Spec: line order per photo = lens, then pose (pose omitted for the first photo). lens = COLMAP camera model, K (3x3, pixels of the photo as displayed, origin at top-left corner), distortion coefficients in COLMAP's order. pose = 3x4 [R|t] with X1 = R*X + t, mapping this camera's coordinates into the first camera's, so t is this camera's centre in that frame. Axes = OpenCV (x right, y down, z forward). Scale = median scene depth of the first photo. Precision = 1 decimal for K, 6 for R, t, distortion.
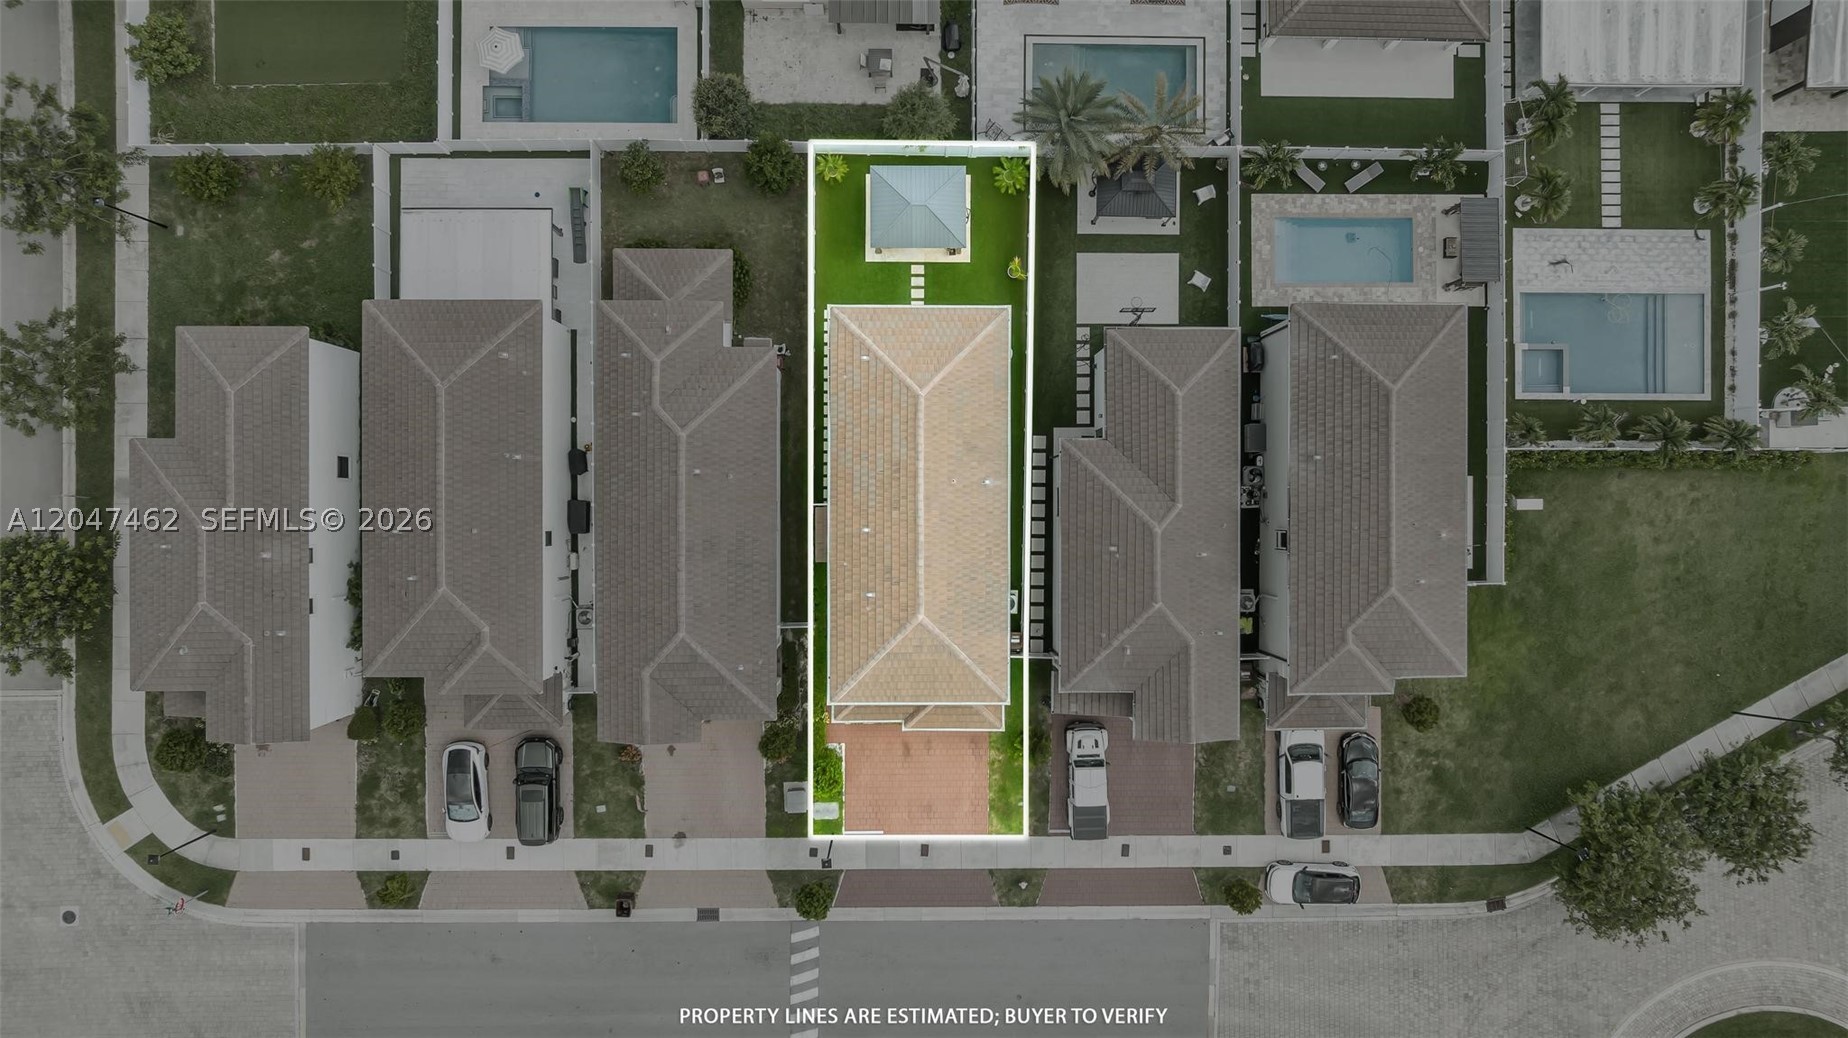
lens RADIAL K [[1297.8, 0, 924.0], [0, 1297.8, 519.0], [0, 0, 1]] dist [-0.041999, 0.039648]
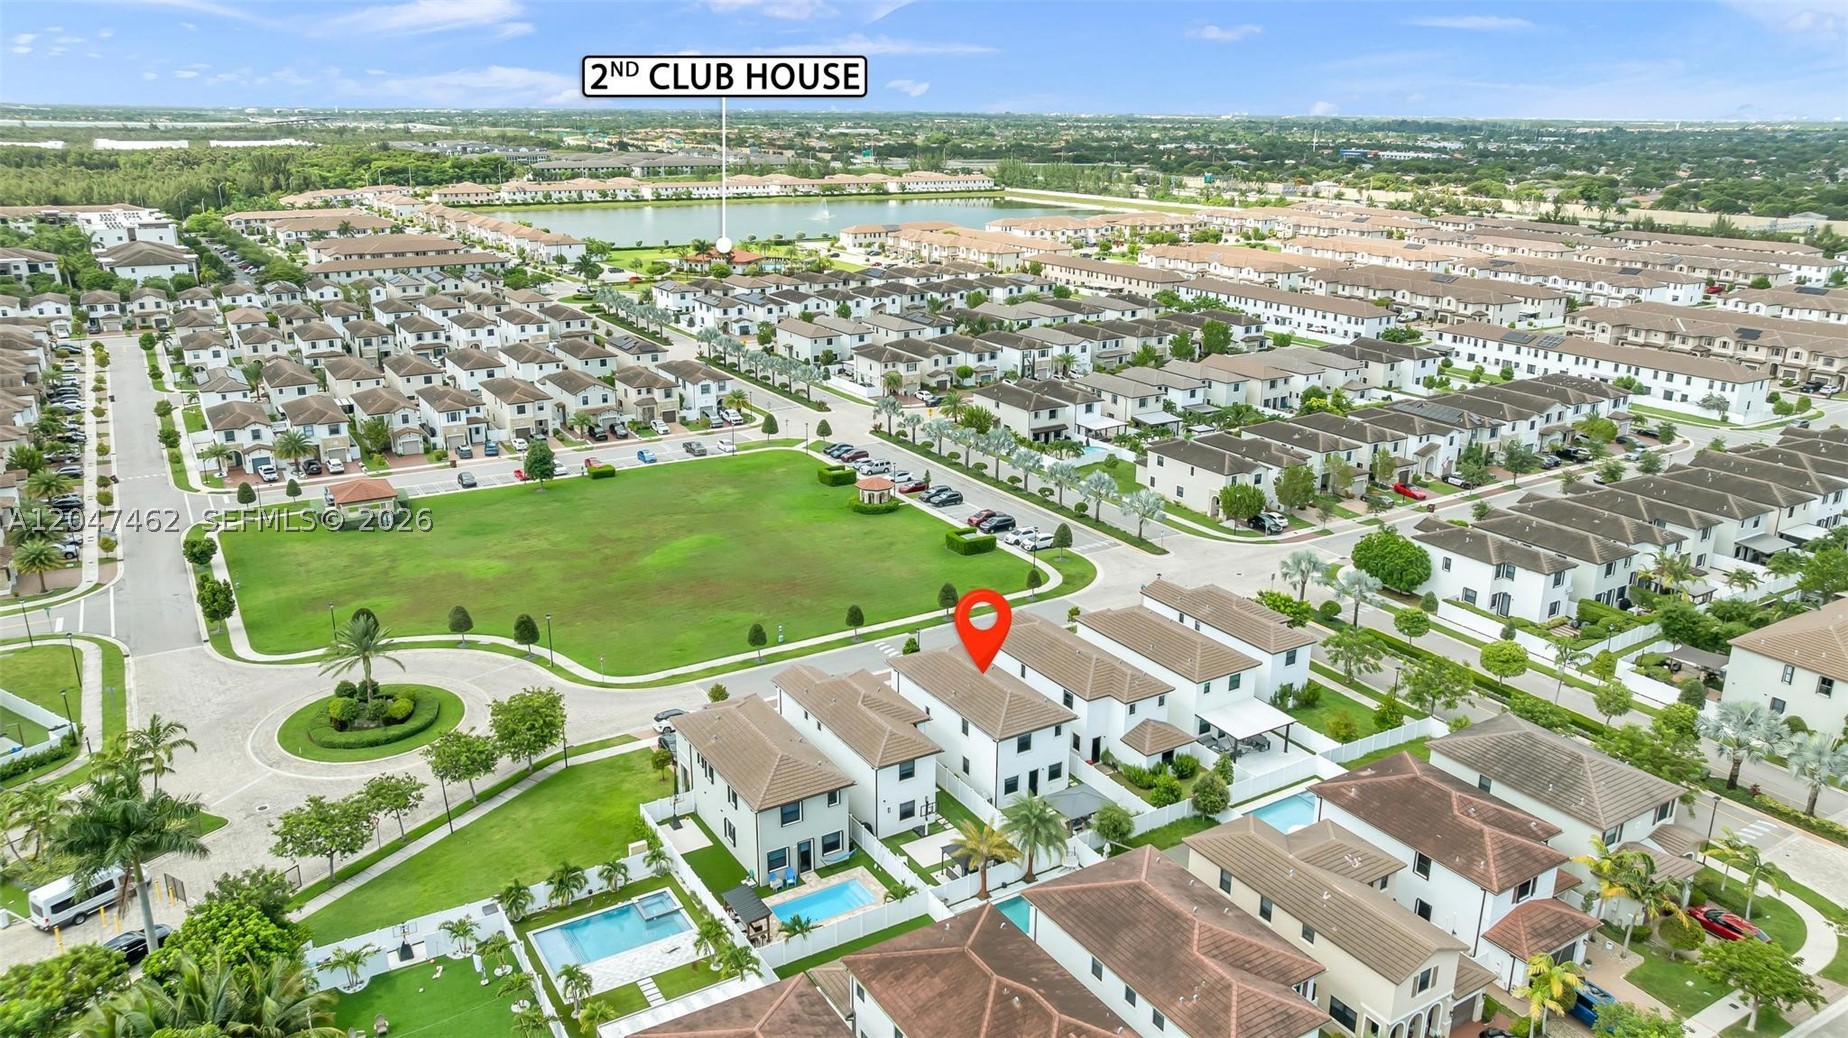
lens RADIAL K [[1297.8, 0, 924.0], [0, 1297.8, 519.0], [0, 0, 1]] dist [-0.041999, 0.039648]
pose [[-0.851575, 0.129172, -0.508070, 0.892668], [-0.523536, -0.259511, 0.811520, -1.297598], [-0.027024, 0.957063, 0.288619, 0.194023]]
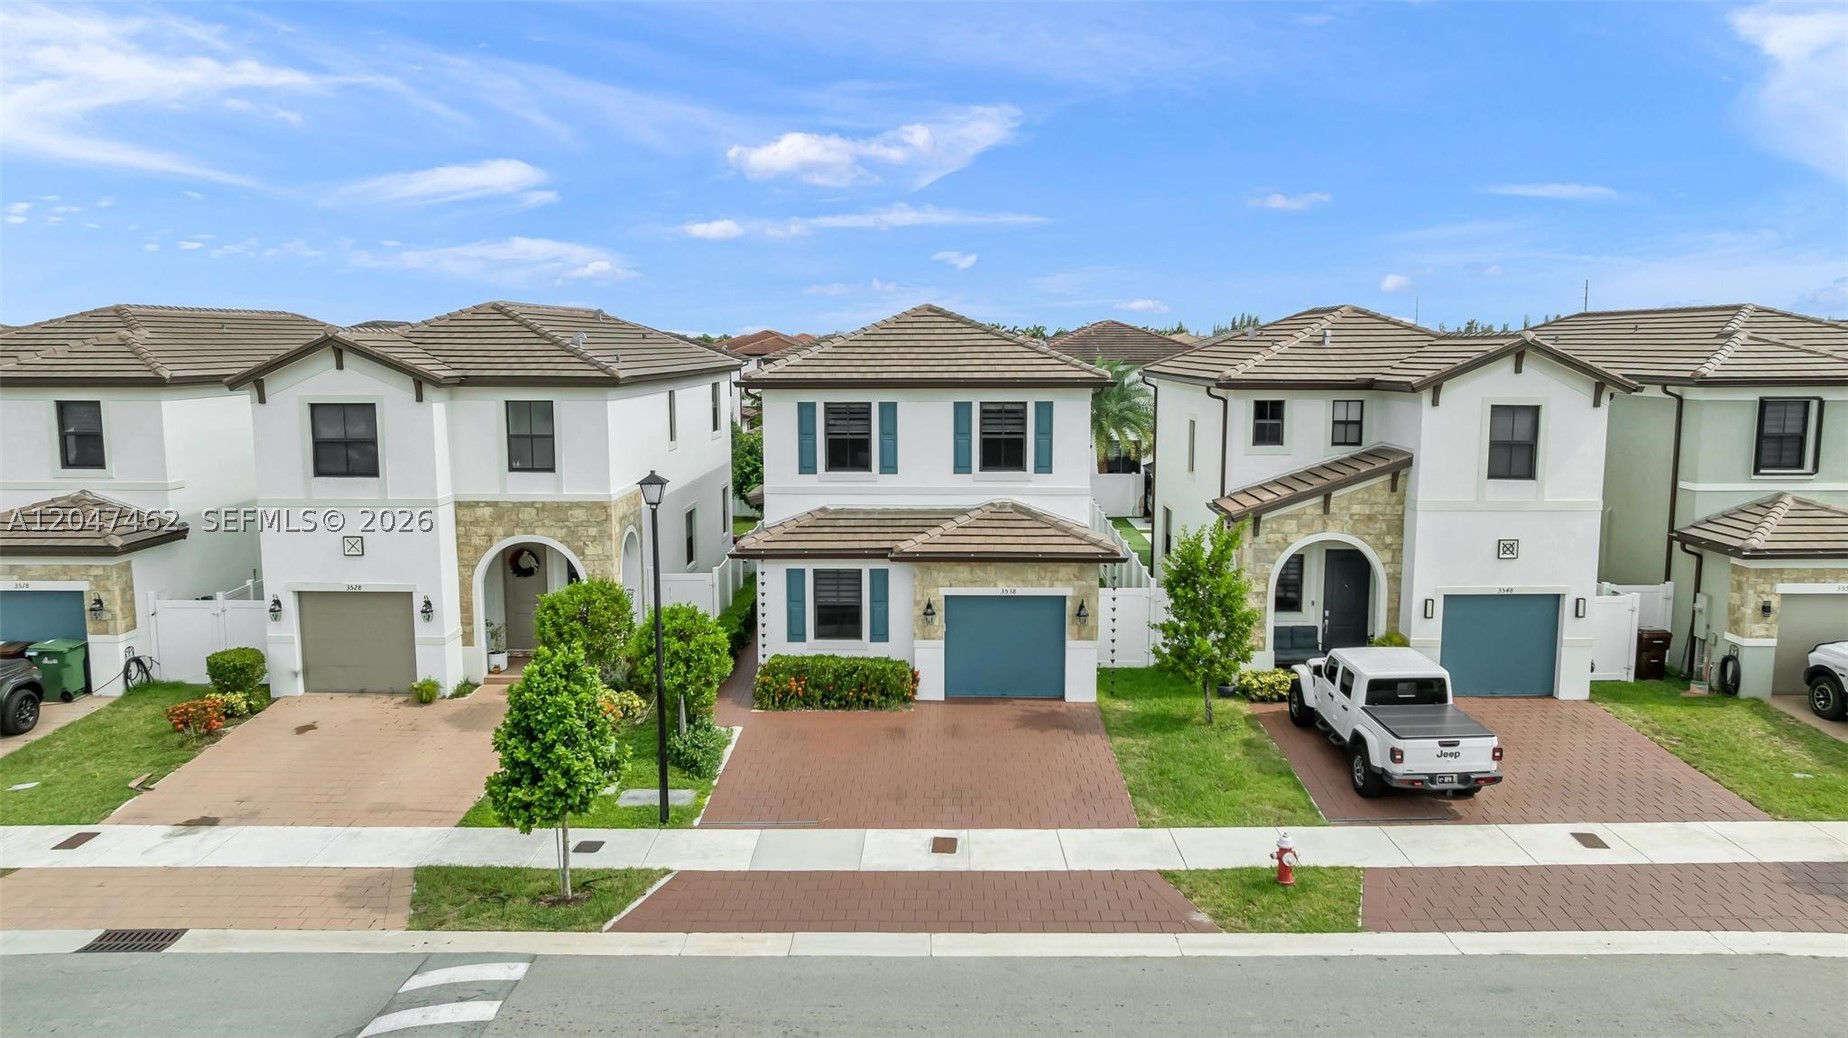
lens RADIAL K [[1303.4, 0, 926.6], [0, 1303.4, 516.8], [0, 0, 1]] dist [-0.057407, 0.059208]
pose [[0.999668, -0.021016, -0.014890, 0.002759], [-0.012004, 0.131313, -0.991268, 0.557371], [0.022788, 0.991118, 0.131017, 0.883837]]
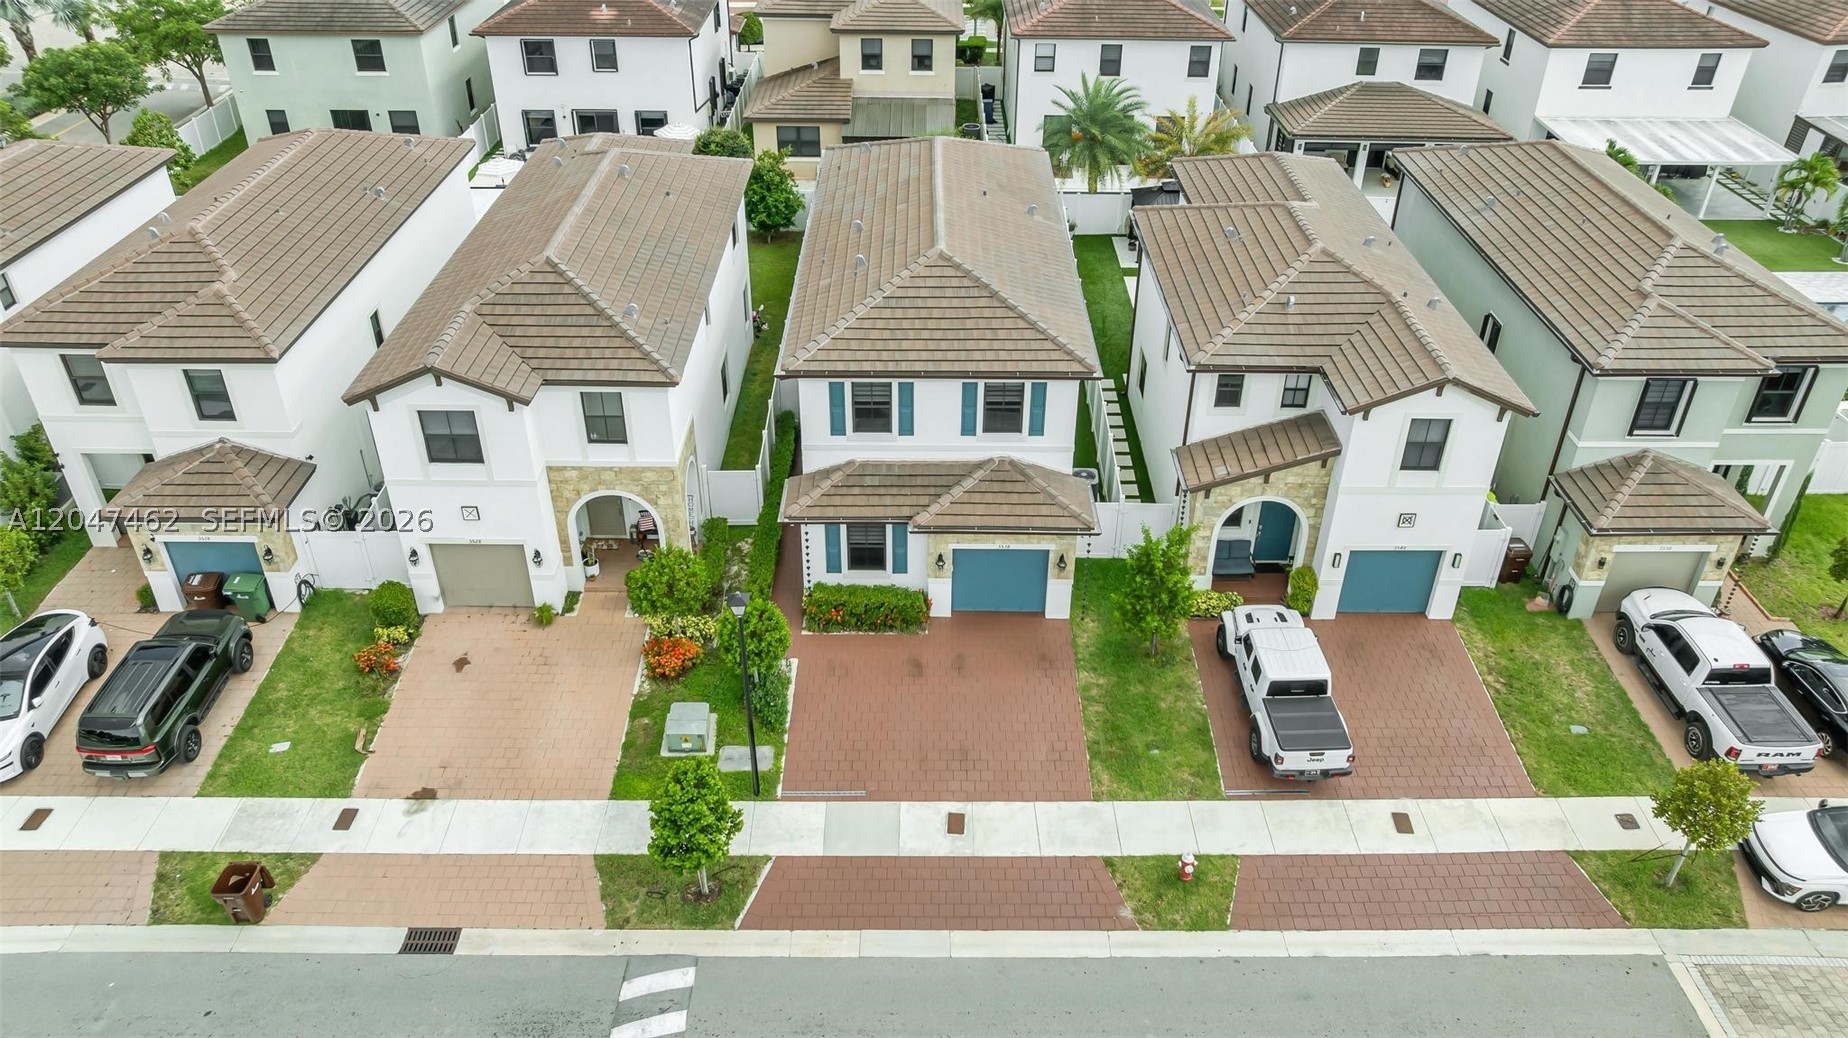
lens RADIAL K [[1303.4, 0, 926.6], [0, 1303.4, 516.8], [0, 0, 1]] dist [-0.057407, 0.059208]
pose [[0.999906, -0.012293, -0.006028, -0.005475], [0.001719, 0.549490, -0.835498, 0.575672], [0.013583, 0.835410, 0.549460, 0.666220]]
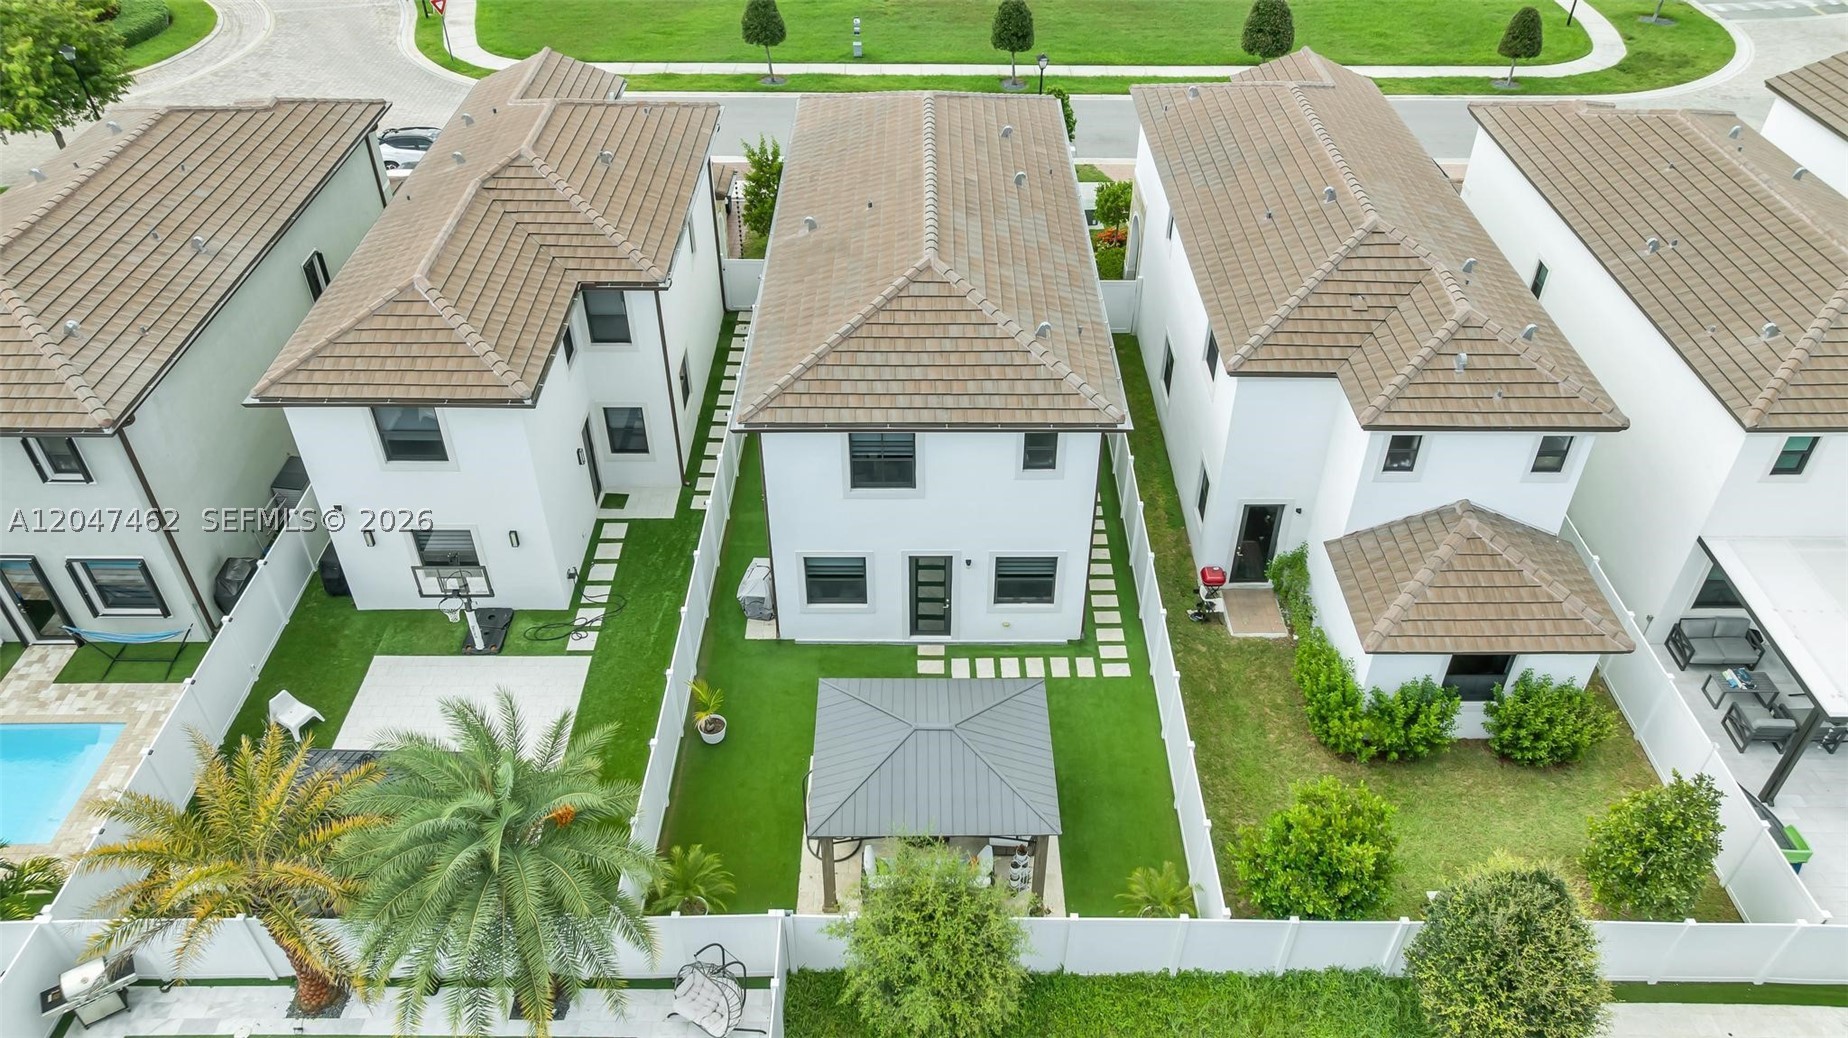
lens RADIAL K [[1303.4, 0, 926.6], [0, 1303.4, 516.8], [0, 0, 1]] dist [-0.057407, 0.059208]
pose [[-0.999633, -0.018935, -0.019348, 0.006682], [-0.003185, -0.627477, 0.778628, -0.484039], [-0.026884, 0.778405, 0.627187, 0.661365]]
